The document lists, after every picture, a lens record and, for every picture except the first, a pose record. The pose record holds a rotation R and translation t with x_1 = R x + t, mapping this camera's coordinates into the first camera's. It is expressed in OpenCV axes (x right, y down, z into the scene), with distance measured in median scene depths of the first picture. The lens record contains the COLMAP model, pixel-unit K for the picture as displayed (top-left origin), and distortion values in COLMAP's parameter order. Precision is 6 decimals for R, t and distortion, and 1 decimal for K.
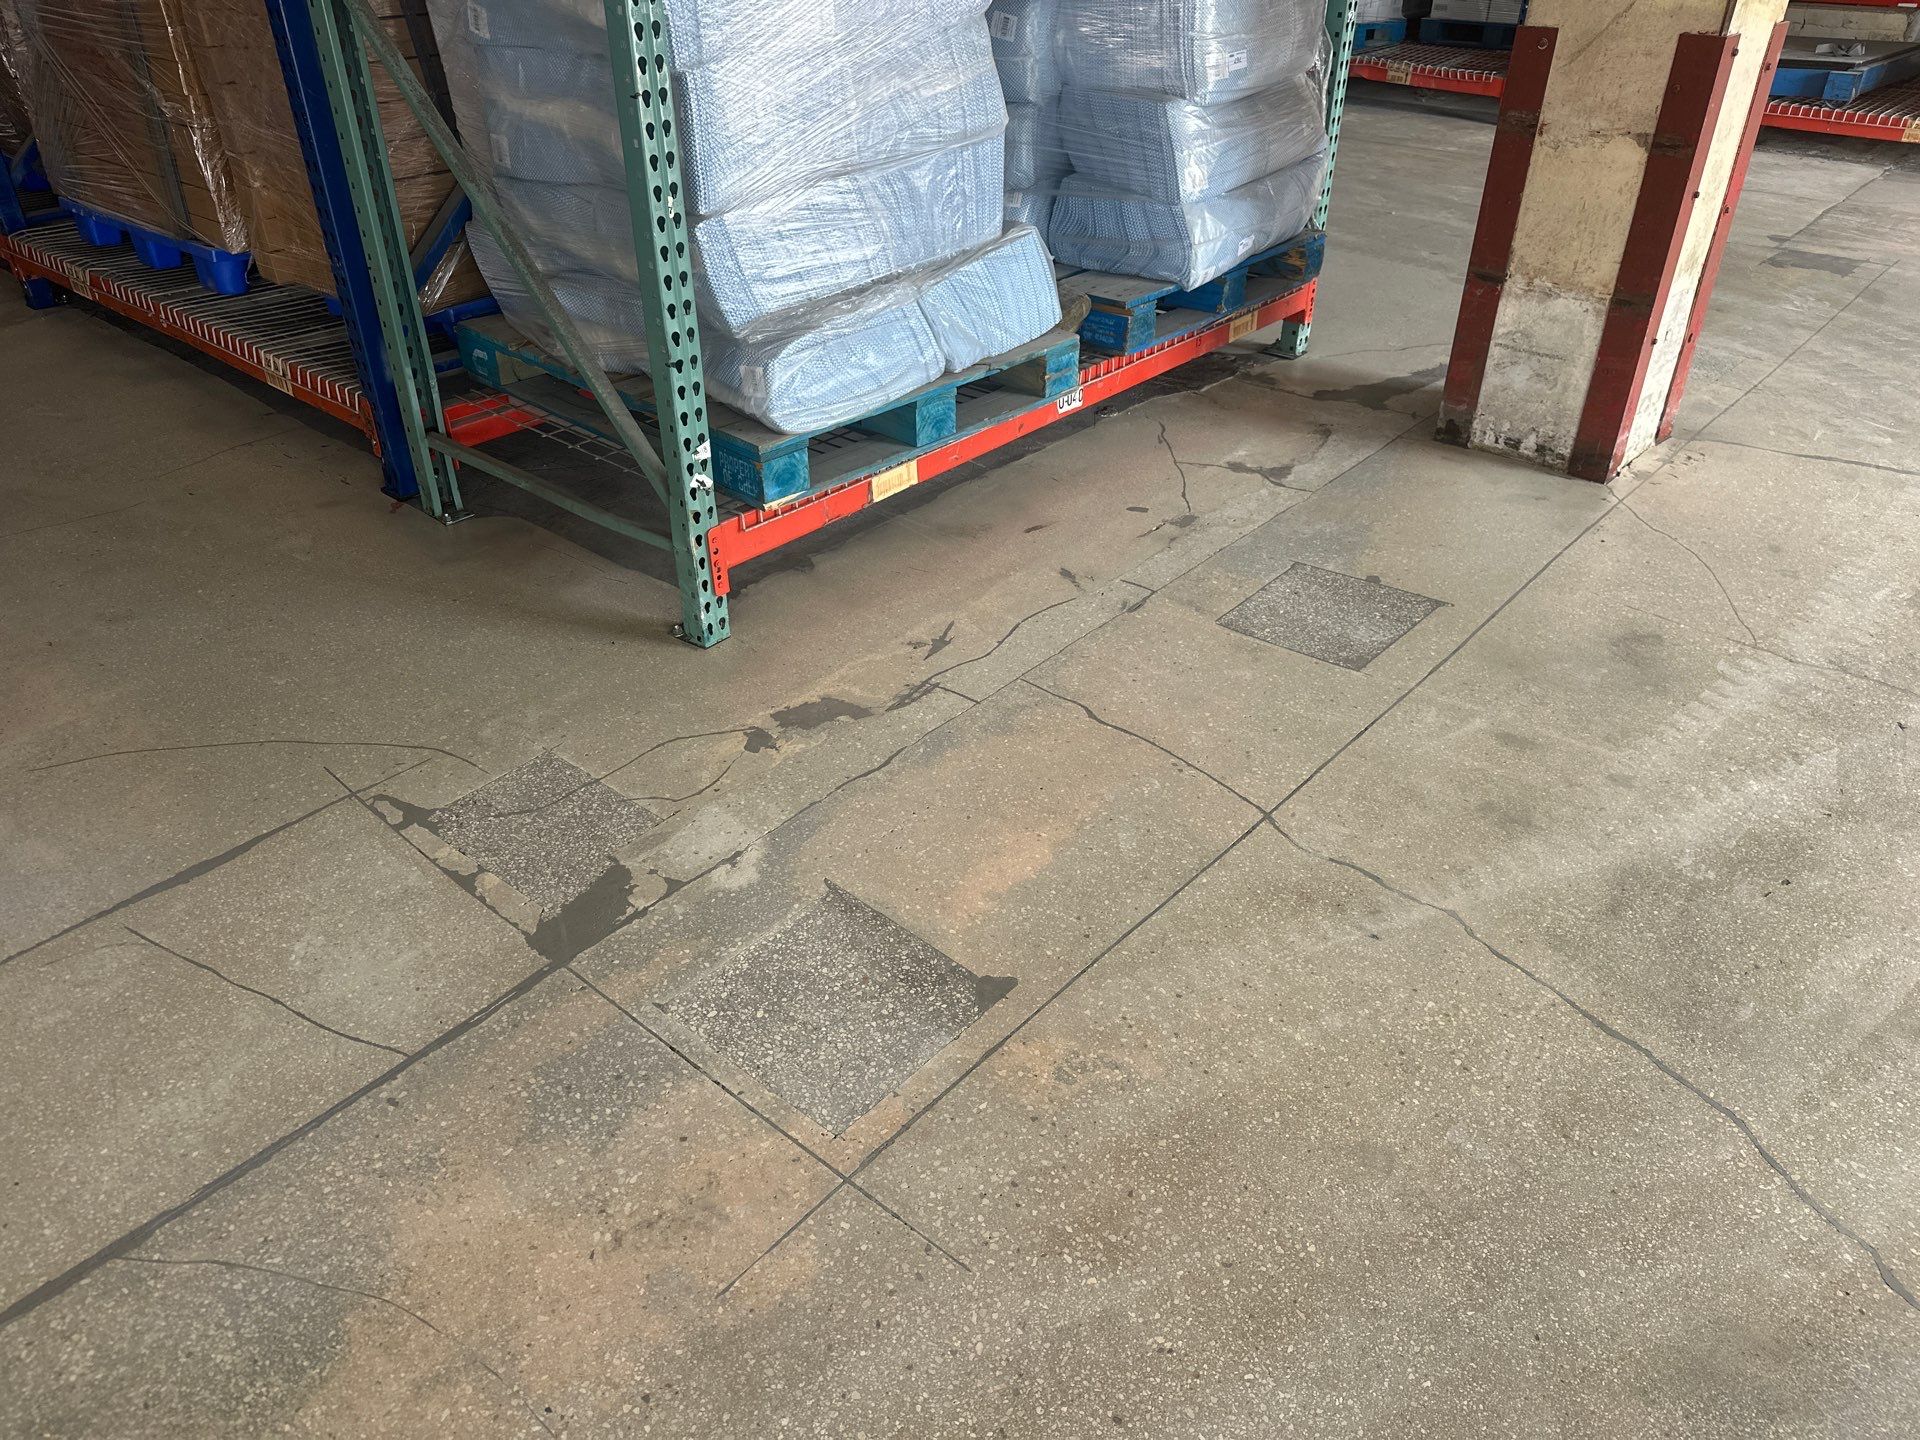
lens RADIAL K [[1359.0, 0, 970.3], [0, 1359.0, 731.1], [0, 0, 1]] dist [0.008444, -0.009405]
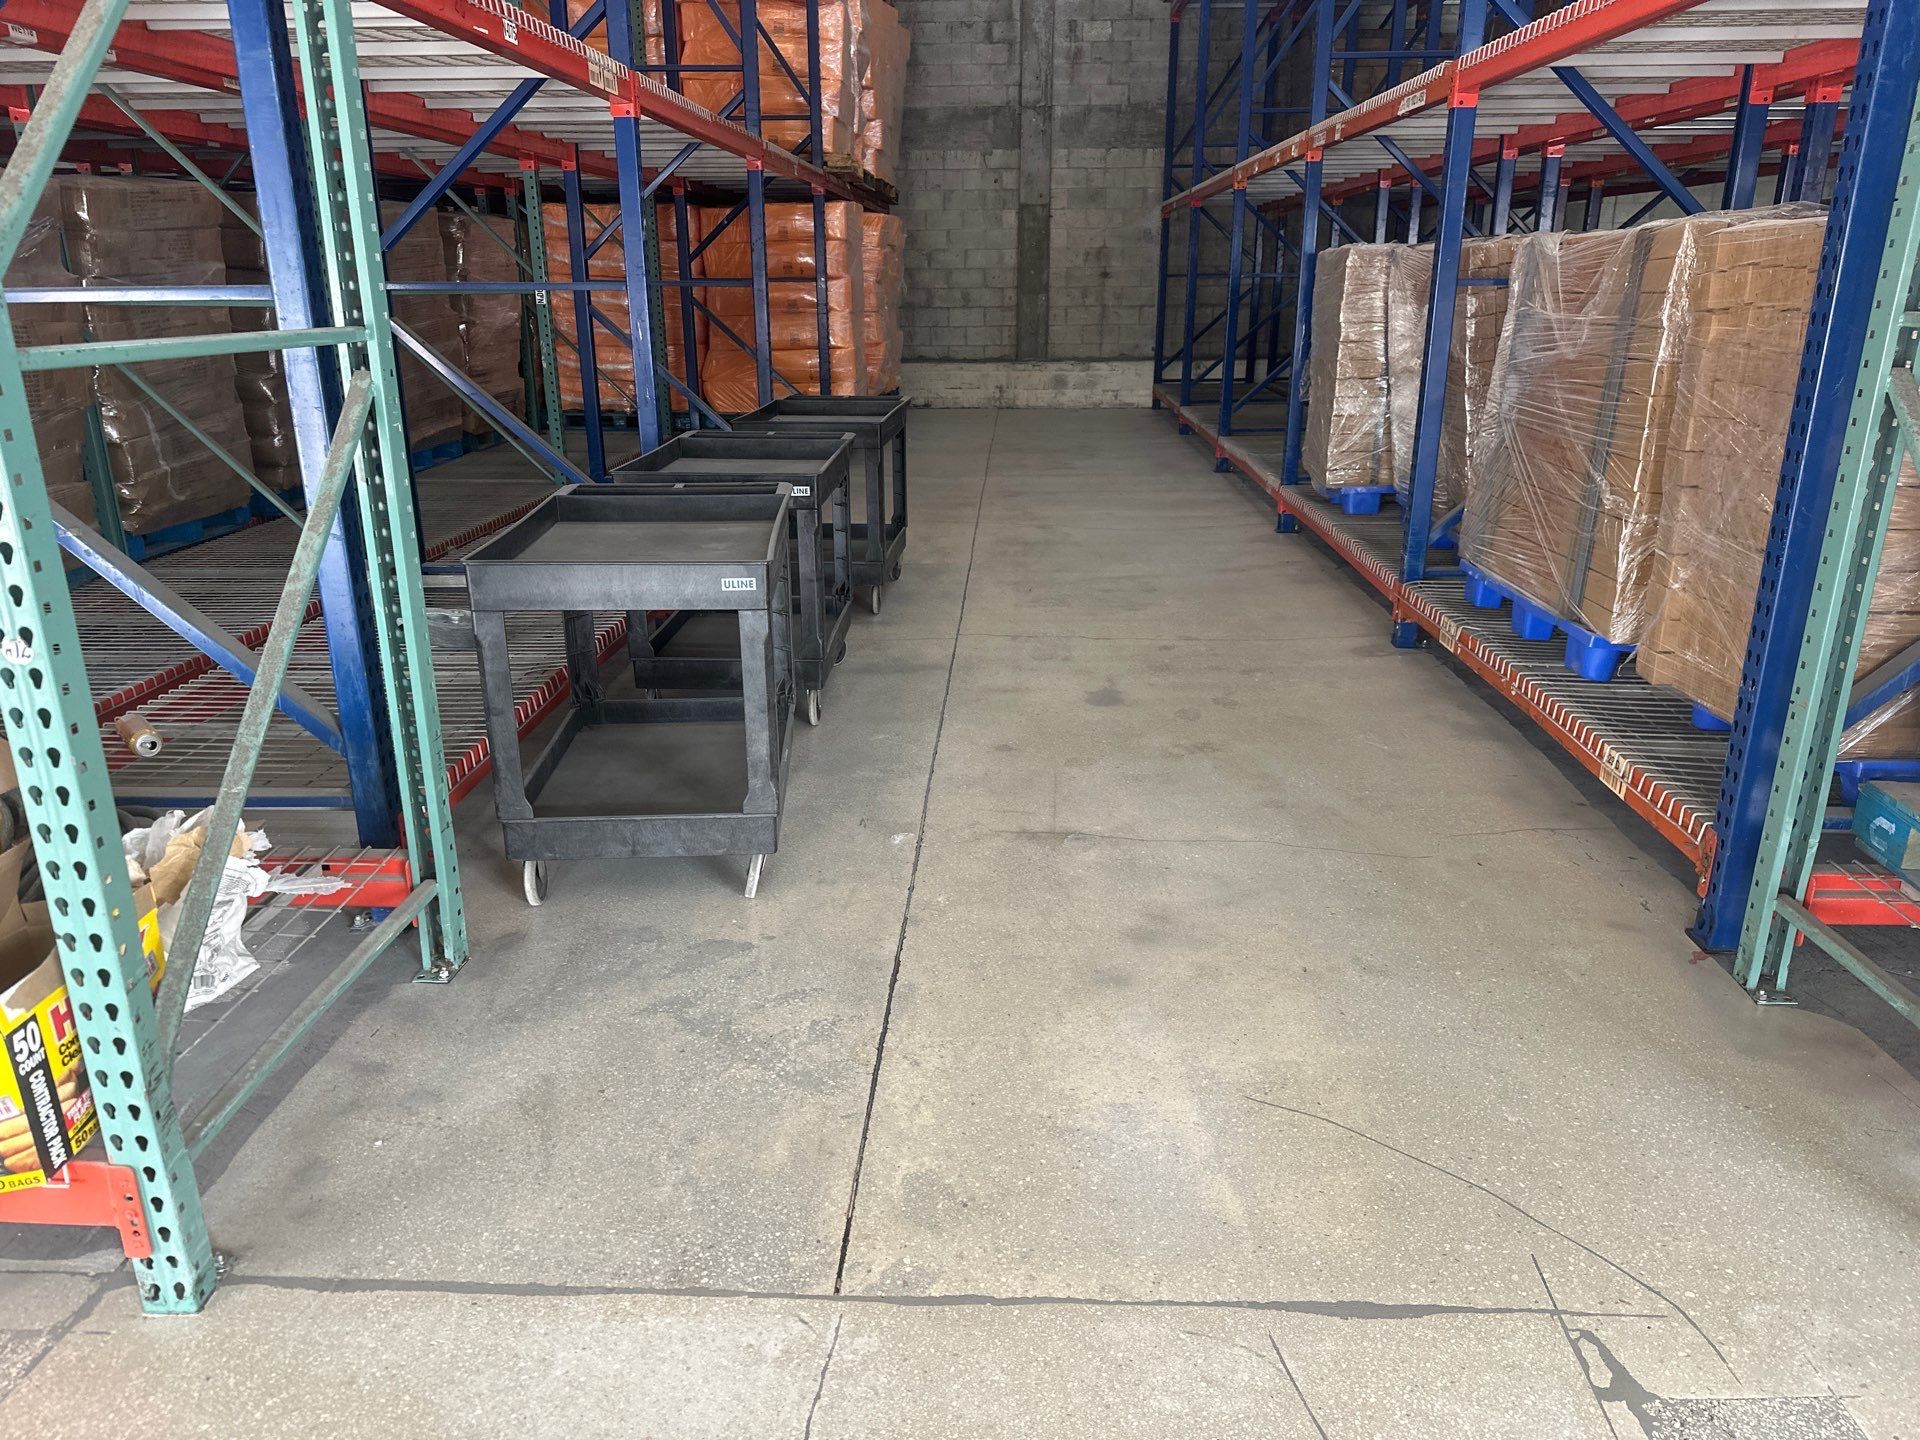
lens RADIAL K [[1378.1, 0, 960.0], [0, 1378.1, 720.0], [0, 0, 1]] dist [0.067272, -0.099201]
pose [[0.629977, 0.235026, -0.740198, -0.103881], [-0.423177, 0.903067, -0.073423, -0.039667], [0.651192, 0.359489, 0.668369, 0.072870]]
